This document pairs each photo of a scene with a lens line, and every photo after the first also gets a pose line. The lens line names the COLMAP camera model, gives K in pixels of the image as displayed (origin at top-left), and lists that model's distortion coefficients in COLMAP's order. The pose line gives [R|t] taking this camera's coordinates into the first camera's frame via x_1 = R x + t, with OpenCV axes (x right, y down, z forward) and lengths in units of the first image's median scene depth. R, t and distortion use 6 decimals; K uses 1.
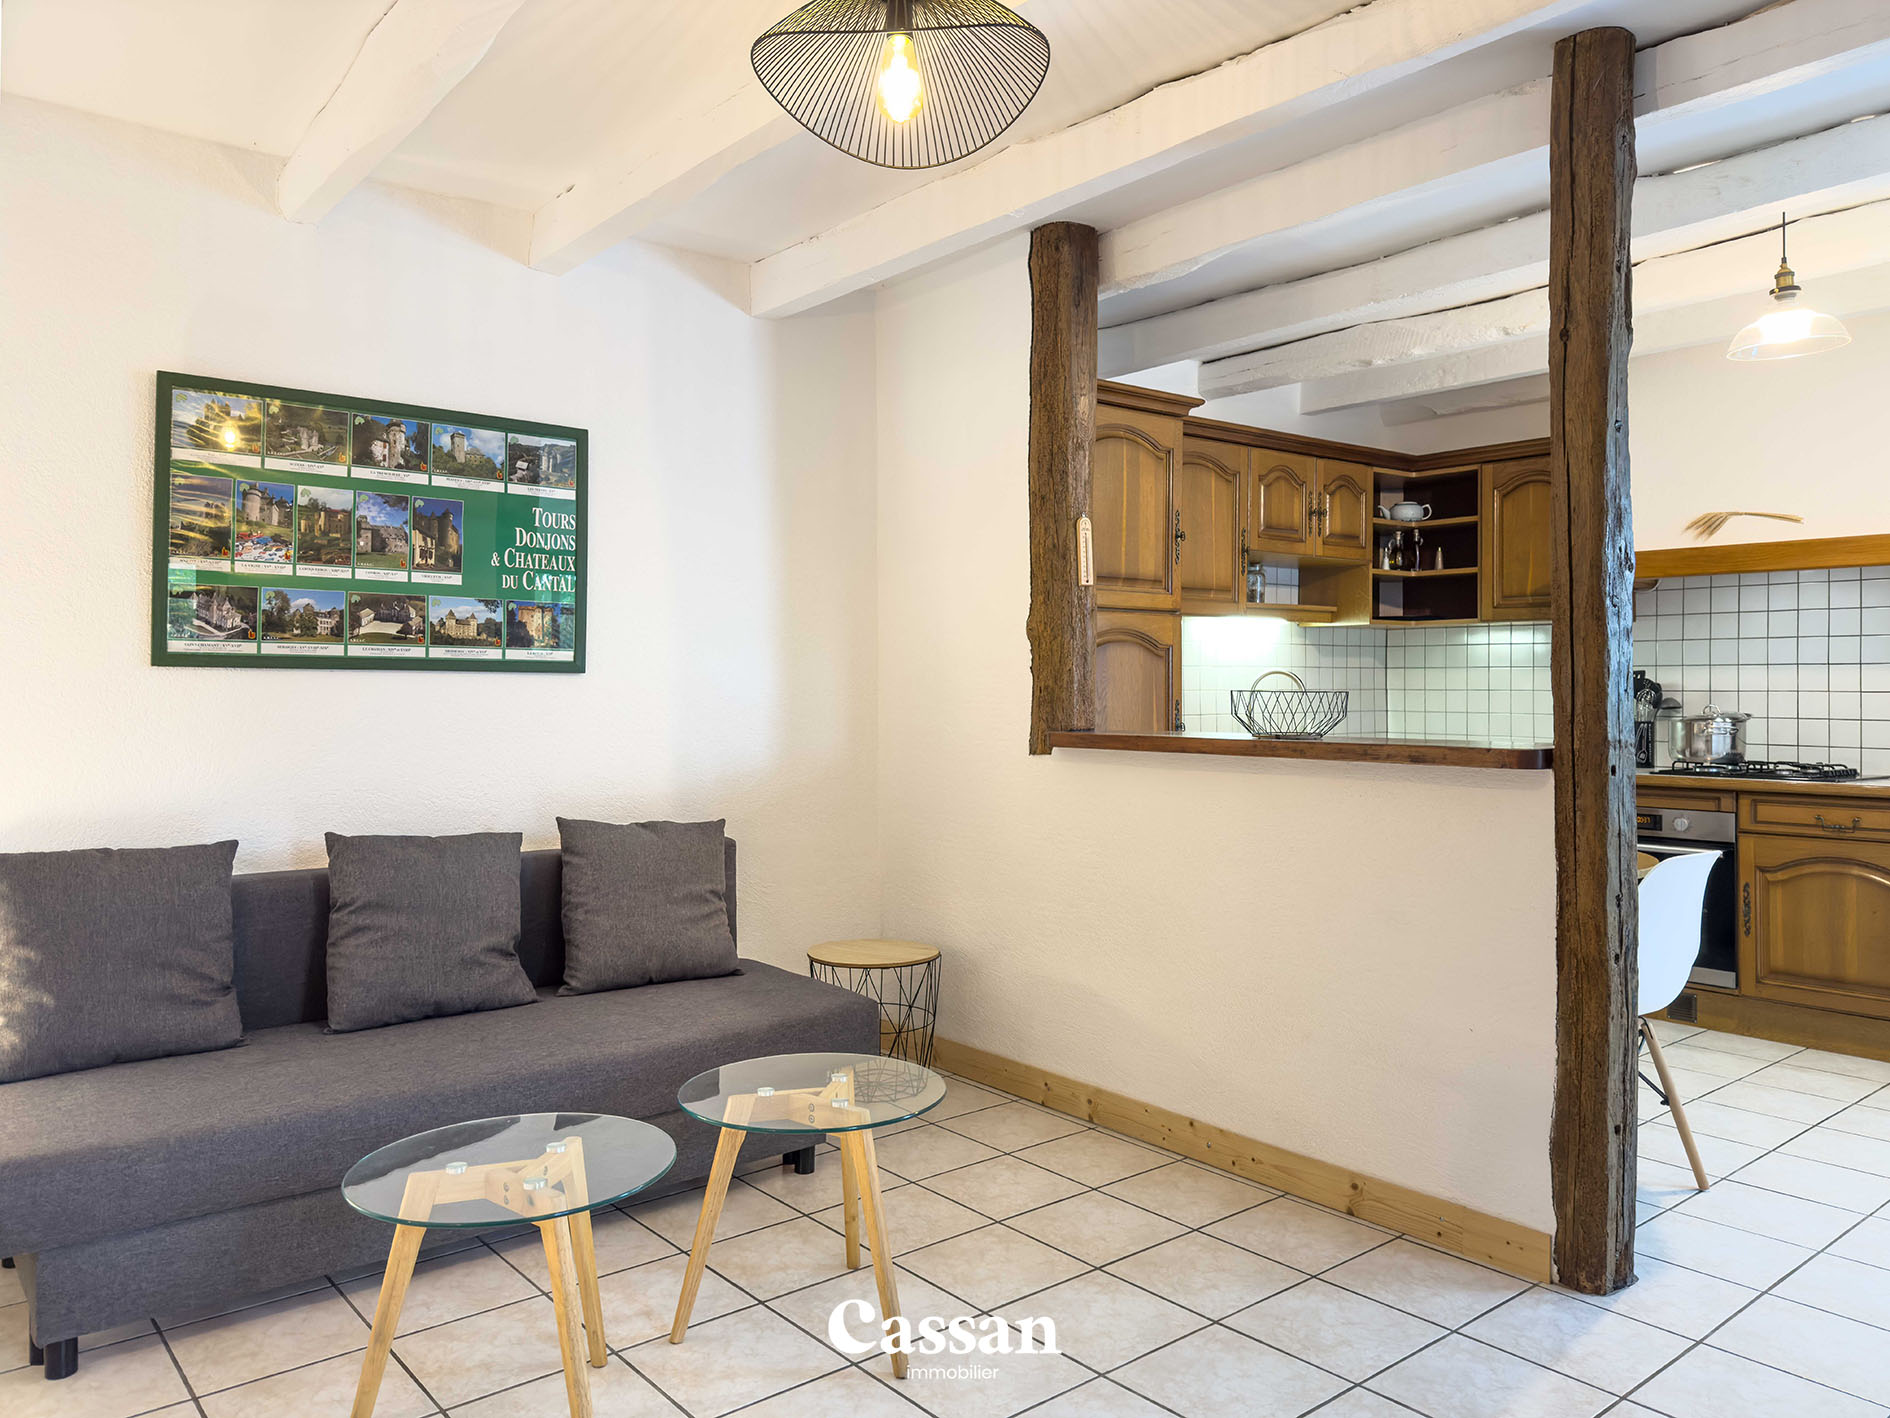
lens RADIAL K [[1367.2, 0, 985.6], [0, 1367.2, 666.6], [0, 0, 1]] dist [0.107857, -0.178796]
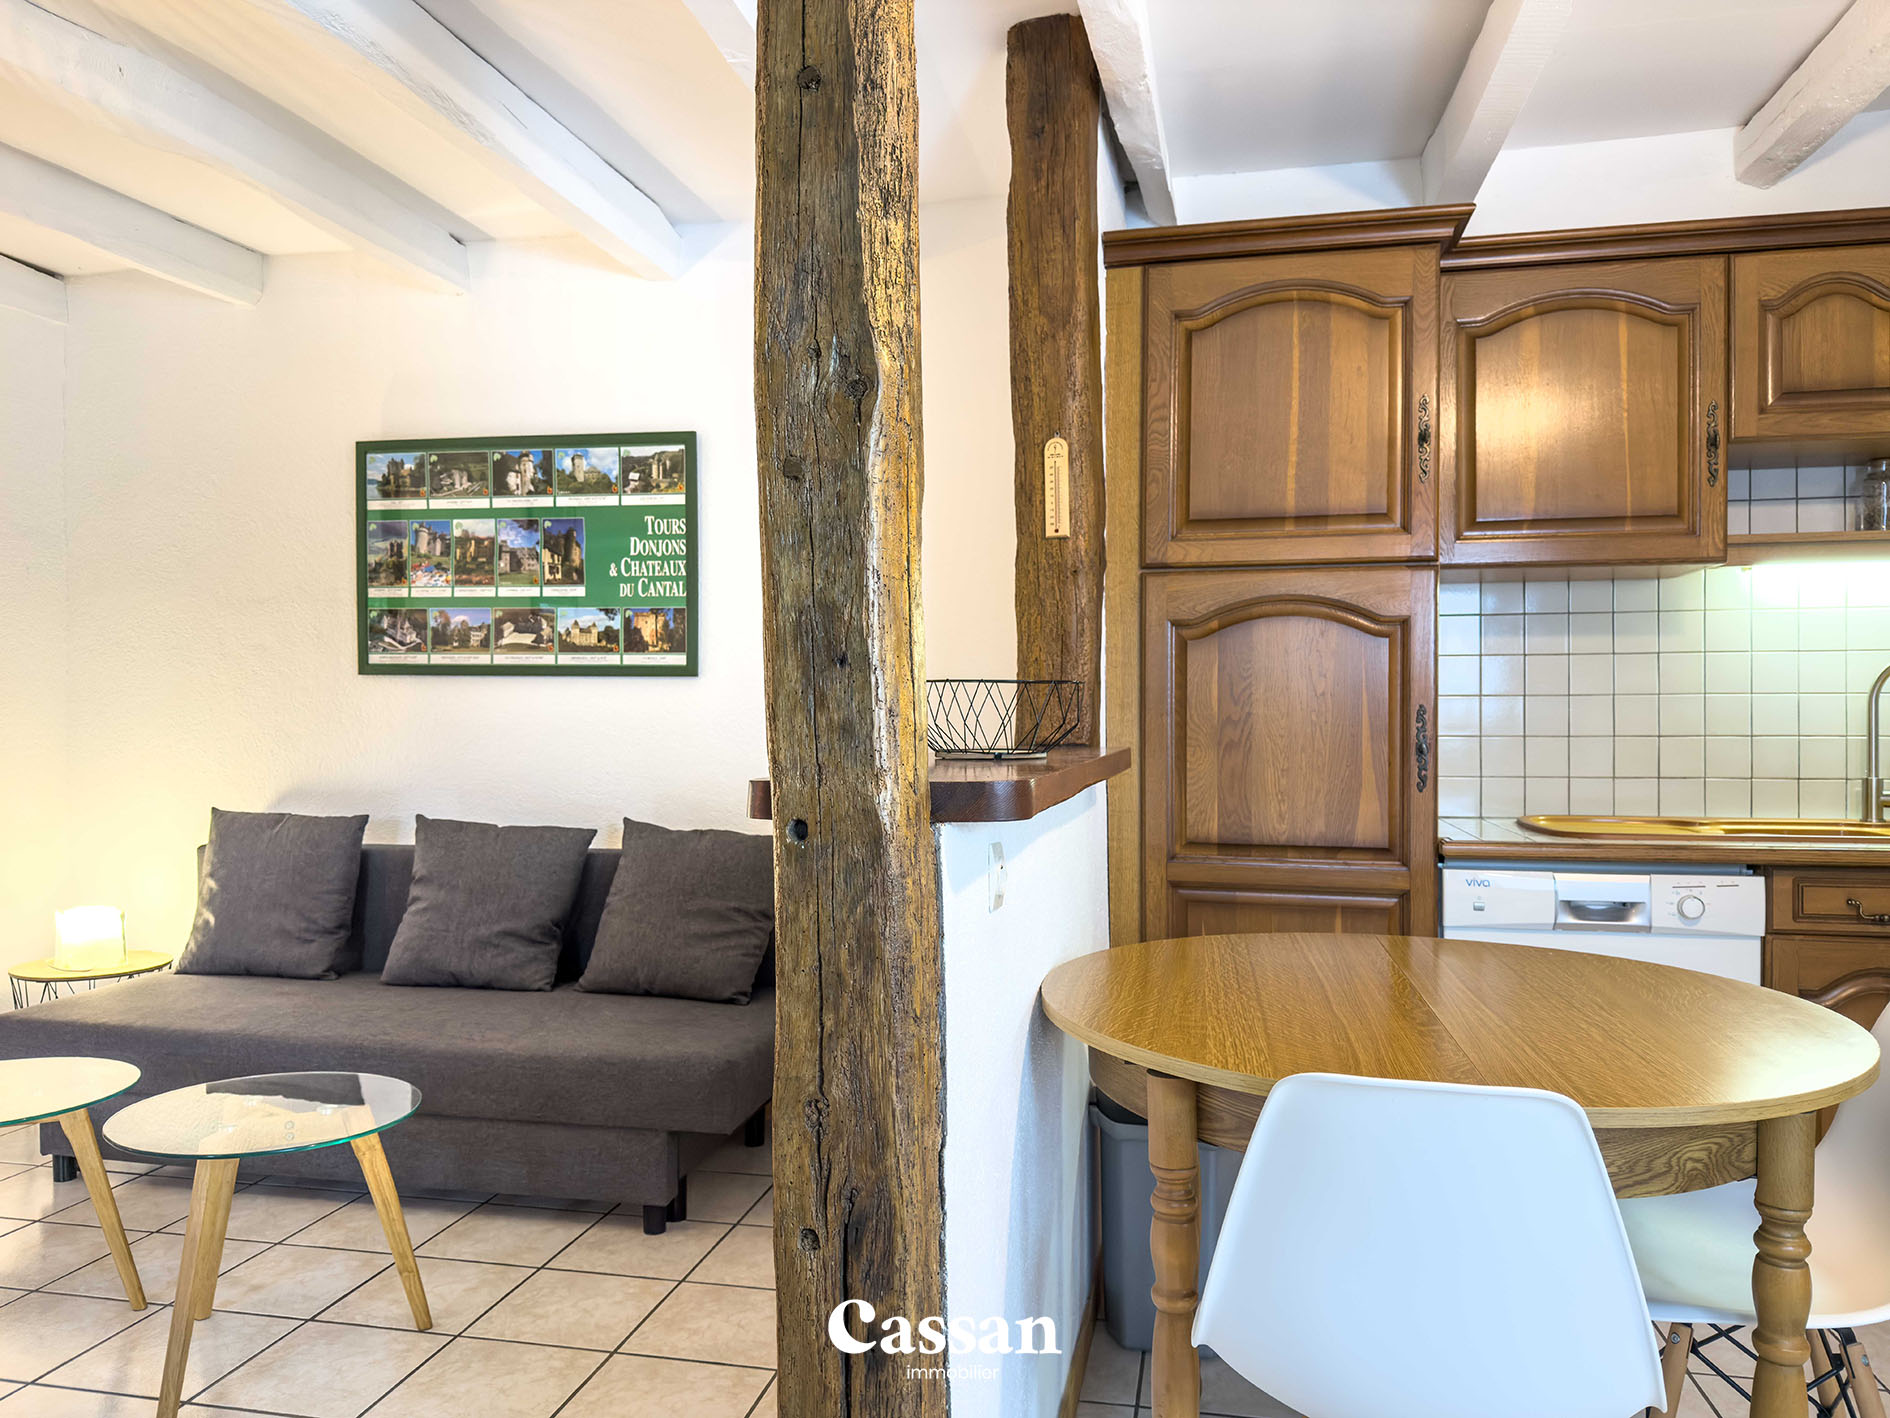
lens RADIAL K [[1355.3, 0, 945.0], [0, 1355.3, 709.0], [0, 0, 1]] dist [0.069534, -0.066859]
pose [[0.614756, -0.001866, -0.788715, 0.614102], [0.010894, 0.999922, 0.006126, 0.024829], [0.788642, -0.012358, 0.614728, 0.557870]]
